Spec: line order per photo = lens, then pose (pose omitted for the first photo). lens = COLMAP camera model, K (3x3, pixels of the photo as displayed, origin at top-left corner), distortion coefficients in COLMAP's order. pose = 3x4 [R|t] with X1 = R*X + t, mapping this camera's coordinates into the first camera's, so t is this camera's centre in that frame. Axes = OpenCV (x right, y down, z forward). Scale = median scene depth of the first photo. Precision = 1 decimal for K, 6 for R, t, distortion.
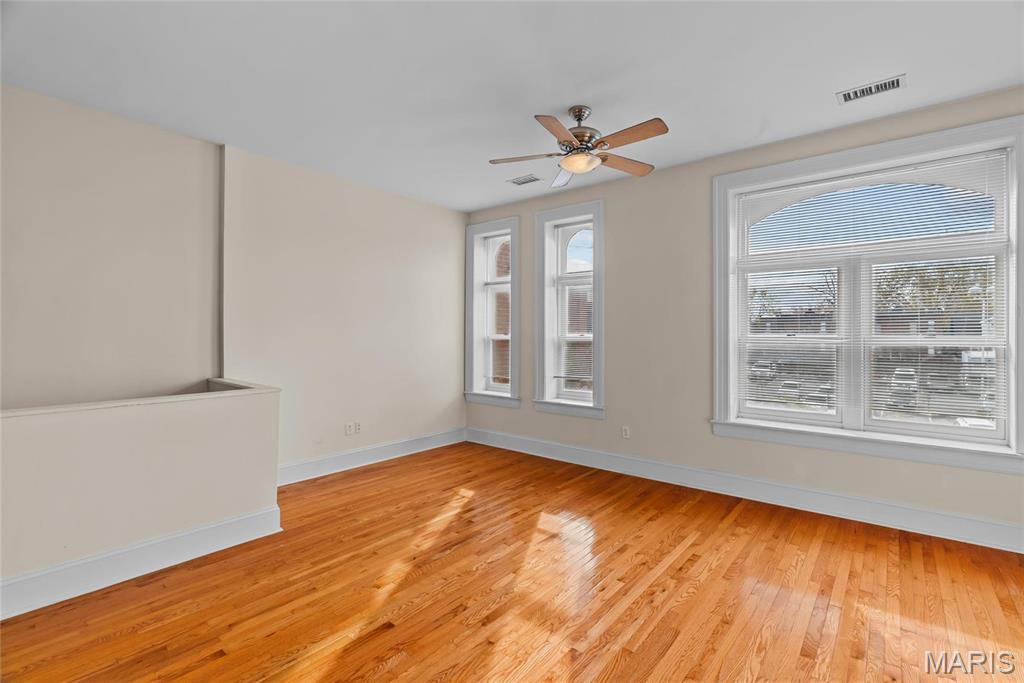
lens RADIAL K [[466.6, 0, 512.0], [0, 466.6, 341.5], [0, 0, 1]] dist [-0.013545, 0.005654]
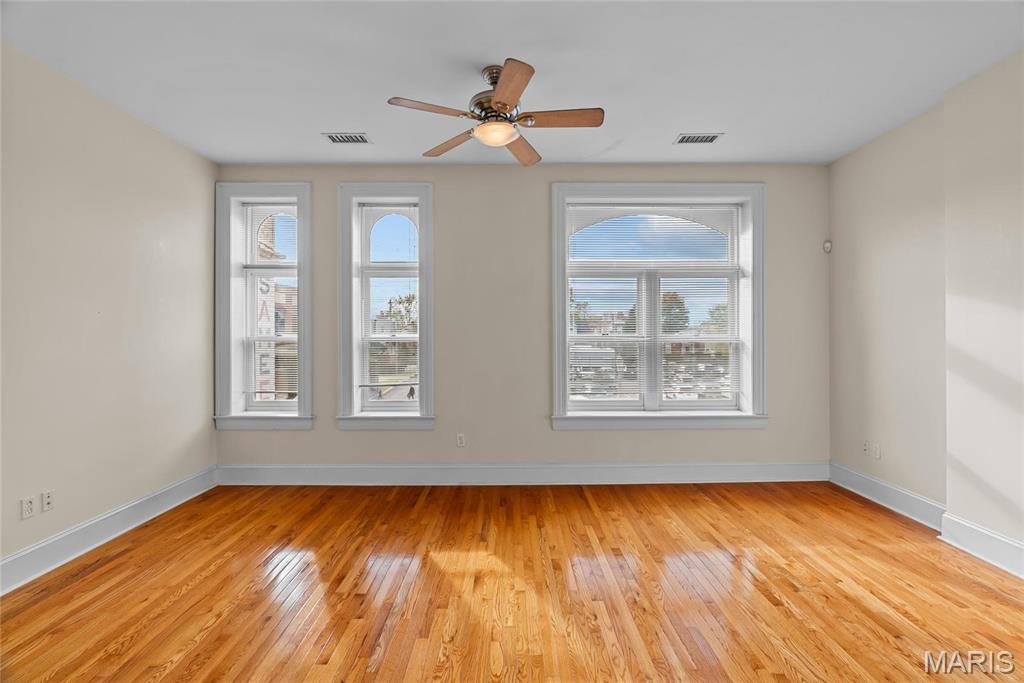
lens RADIAL K [[466.6, 0, 512.0], [0, 466.6, 341.5], [0, 0, 1]] dist [-0.013545, 0.005654]
pose [[0.767200, -0.010117, 0.641328, -0.317453], [0.013819, 0.999904, -0.000758, 0.002028], [-0.641259, 0.009445, 0.767267, 0.265035]]
